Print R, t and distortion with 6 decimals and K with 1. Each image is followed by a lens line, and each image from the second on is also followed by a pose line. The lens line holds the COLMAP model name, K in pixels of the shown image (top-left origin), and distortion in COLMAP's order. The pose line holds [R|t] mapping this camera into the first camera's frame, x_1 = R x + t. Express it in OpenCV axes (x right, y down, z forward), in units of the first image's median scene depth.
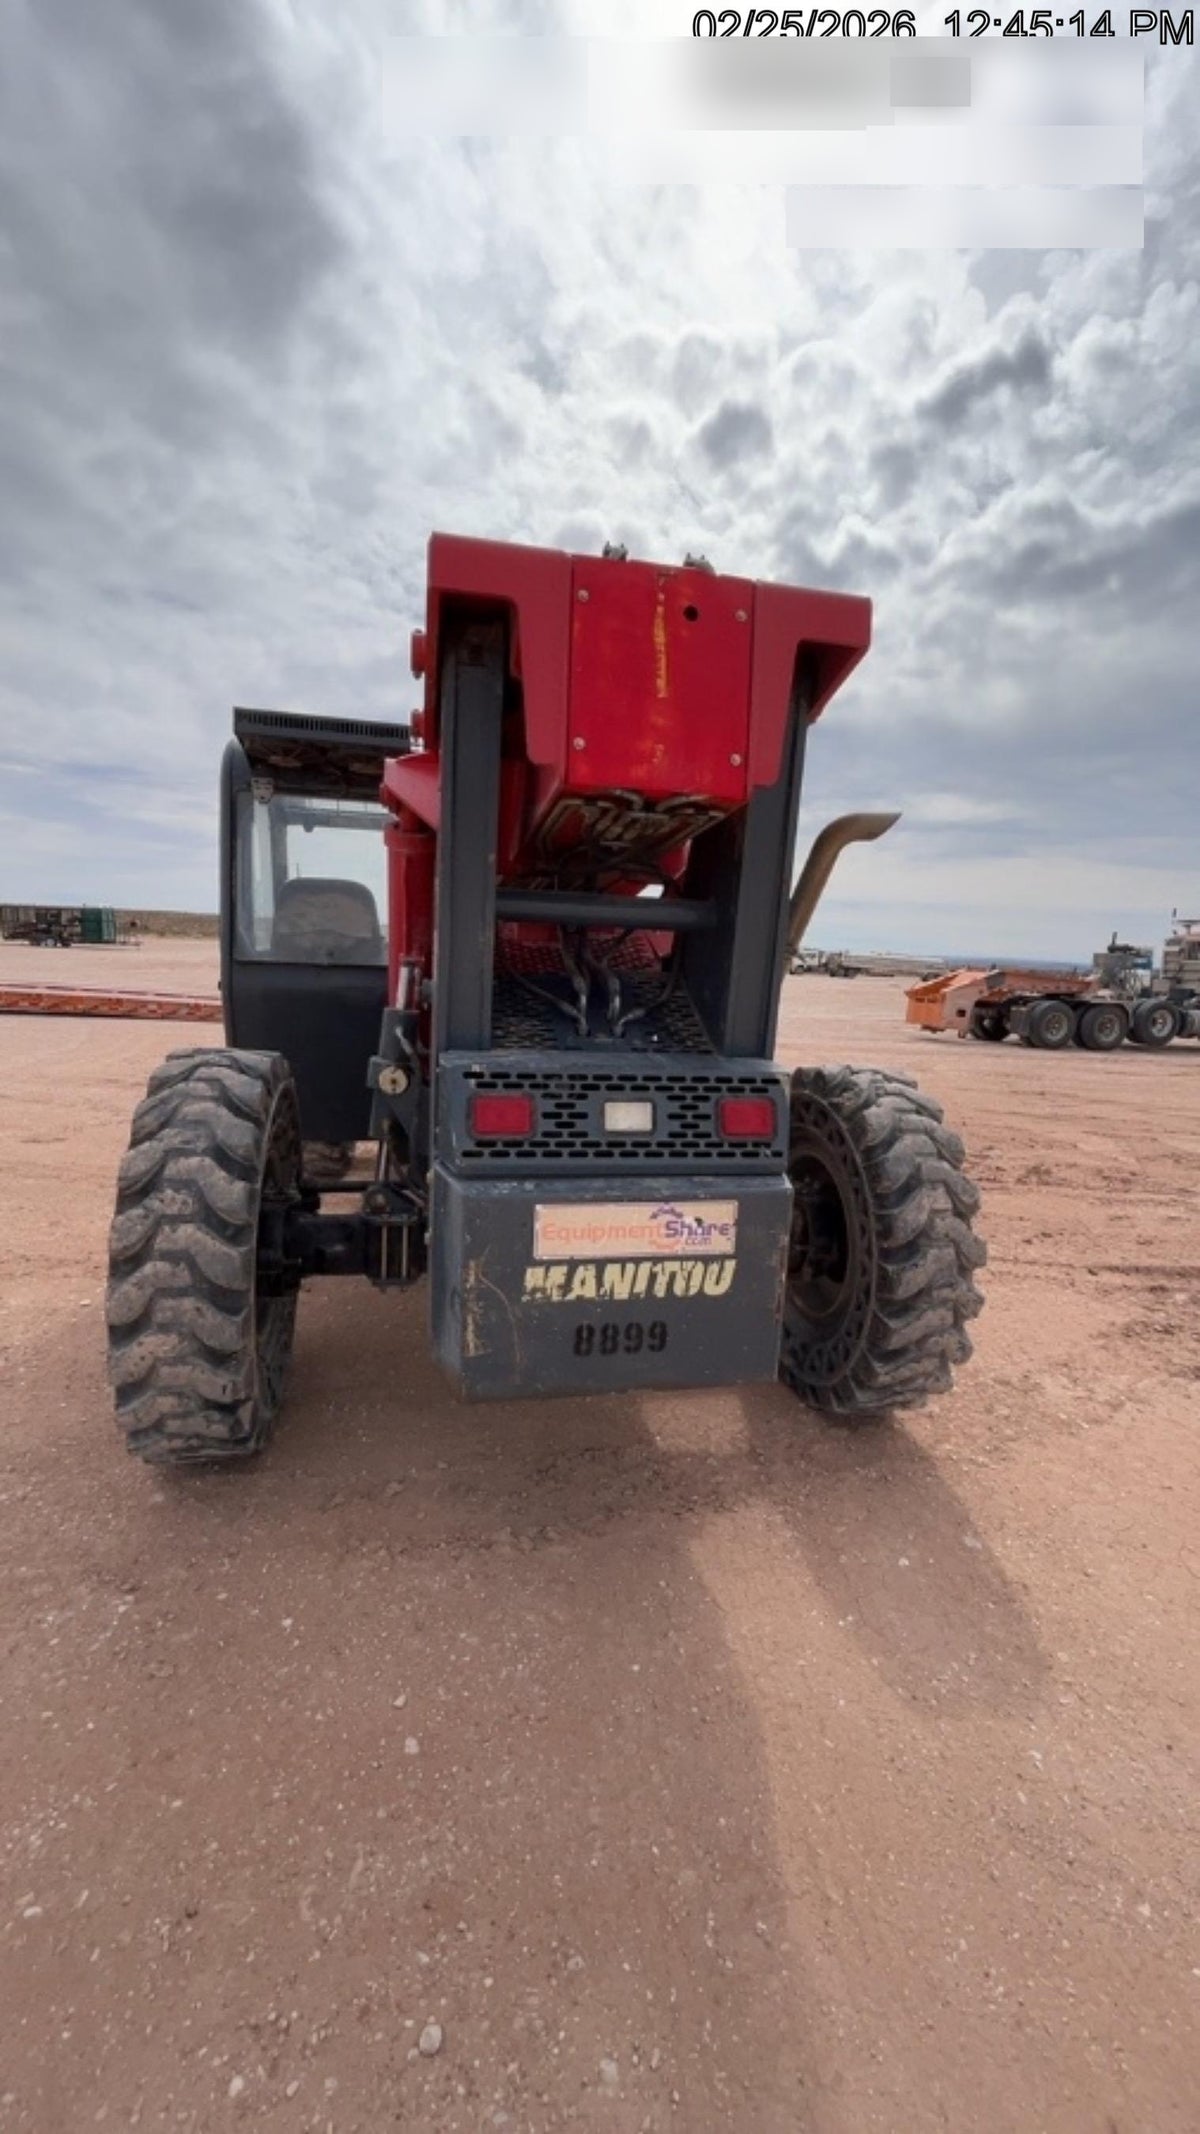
lens RADIAL K [[809.7, 0, 604.1], [0, 809.7, 1079.4], [0, 0, 1]] dist [-0.001478, -0.000032]
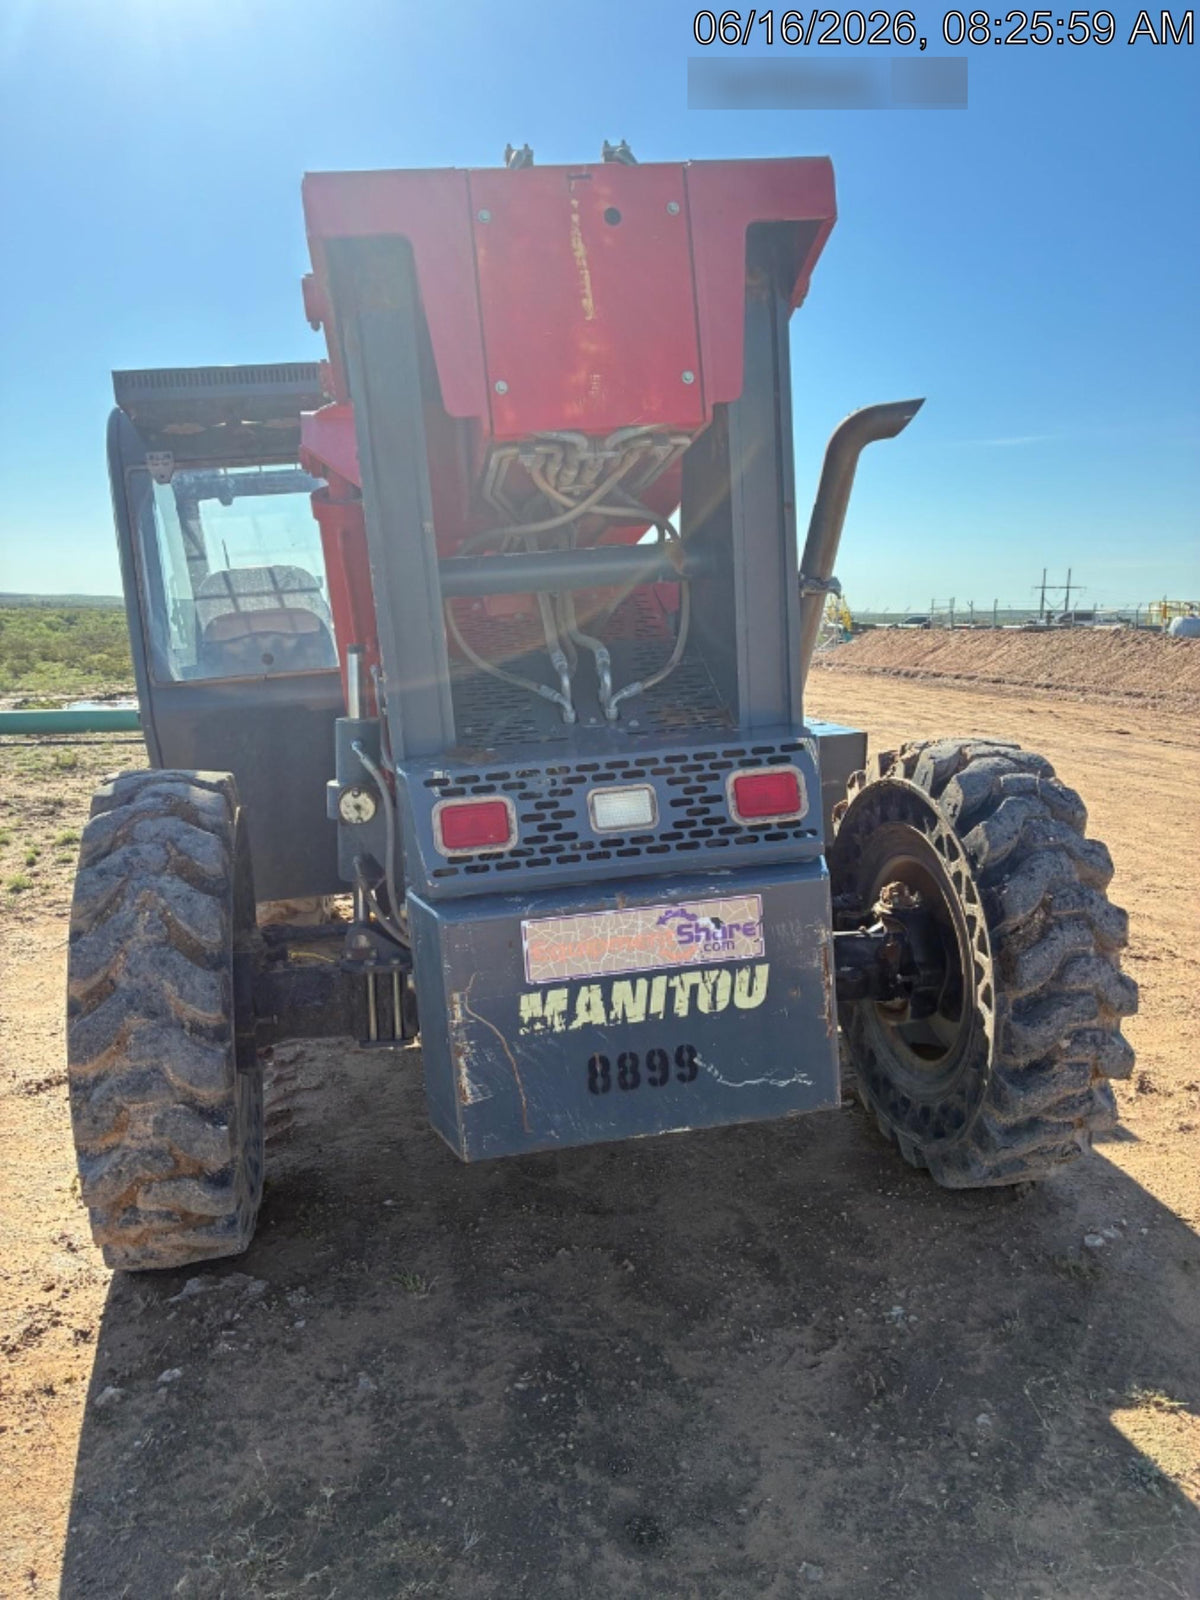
lens RADIAL K [[1183.8, 0, 600.0], [0, 1183.8, 800.0], [0, 0, 1]] dist [0.026810, 0.000621]
pose [[0.989676, -0.117997, -0.081351, 0.111139], [0.118236, 0.992984, -0.001892, 0.036793], [0.081003, -0.007746, 0.996684, -0.239874]]
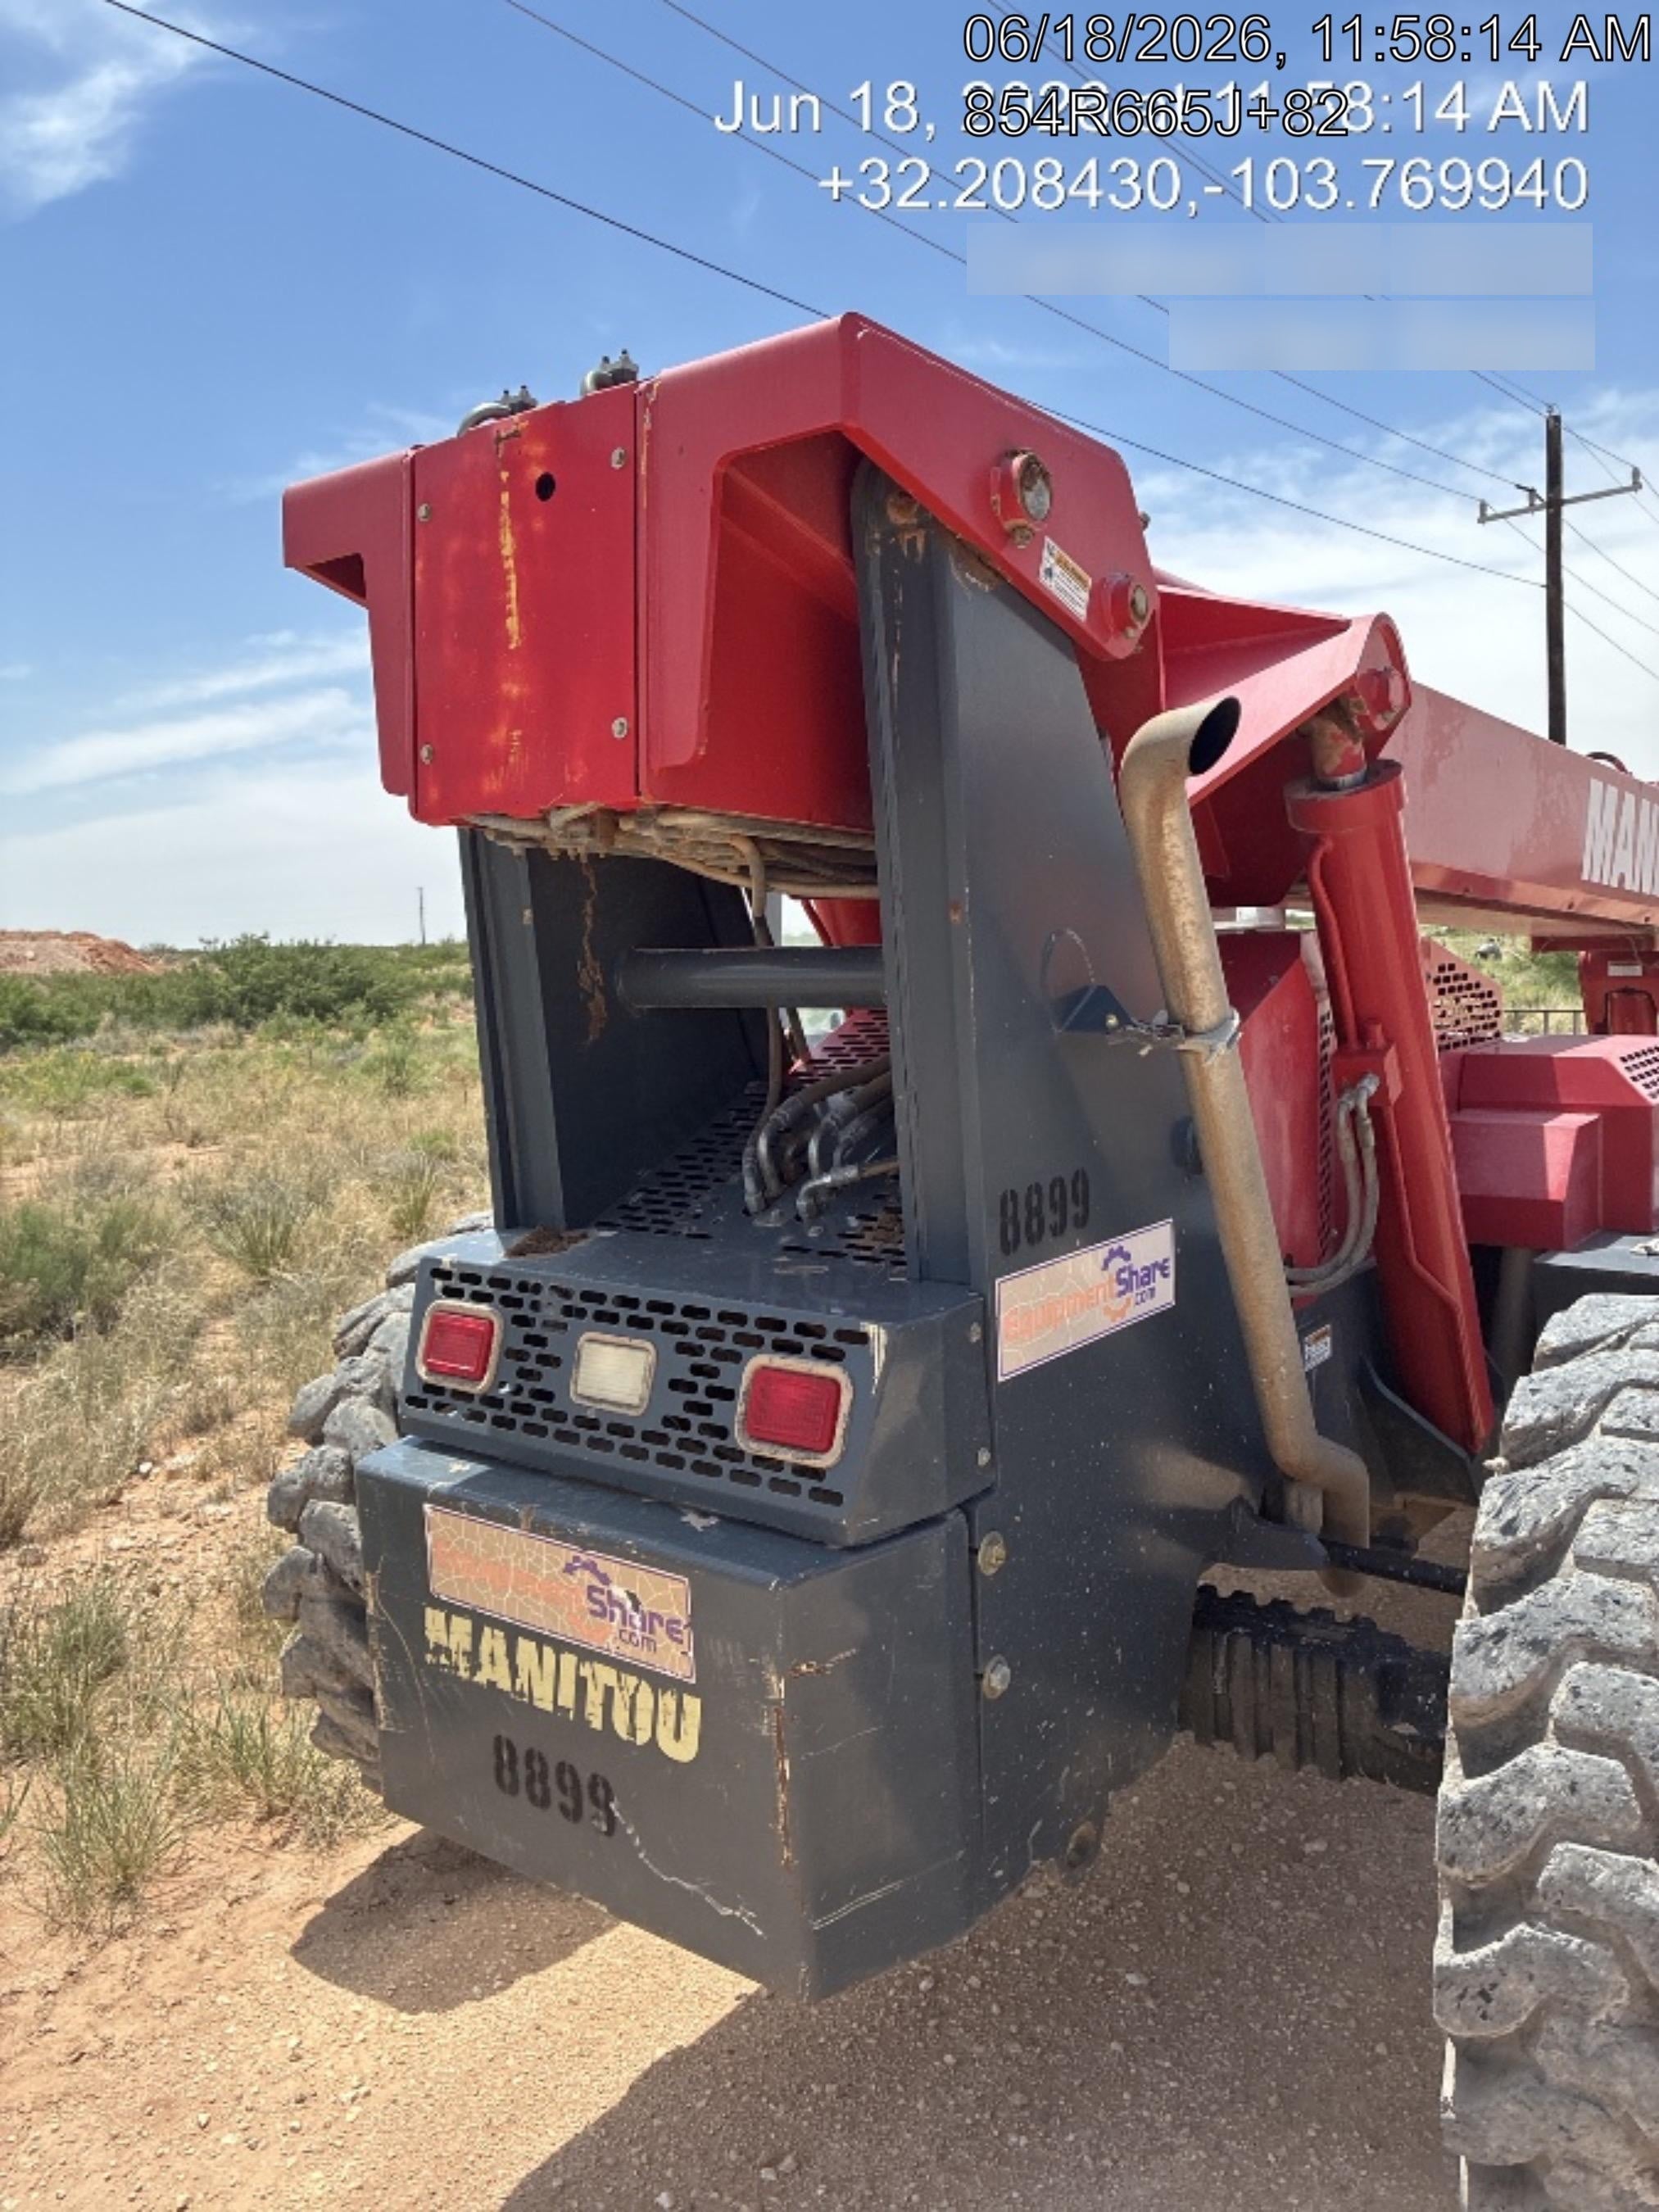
lens RADIAL K [[1636.6, 0, 829.5], [0, 1636.6, 1106.0], [0, 0, 1]] dist [0.026810, 0.000621]
pose [[0.645970, 0.009363, -0.763305, 0.975735], [-0.040291, 0.998949, -0.021844, -0.116514], [0.762299, 0.044865, 0.645668, 0.410936]]
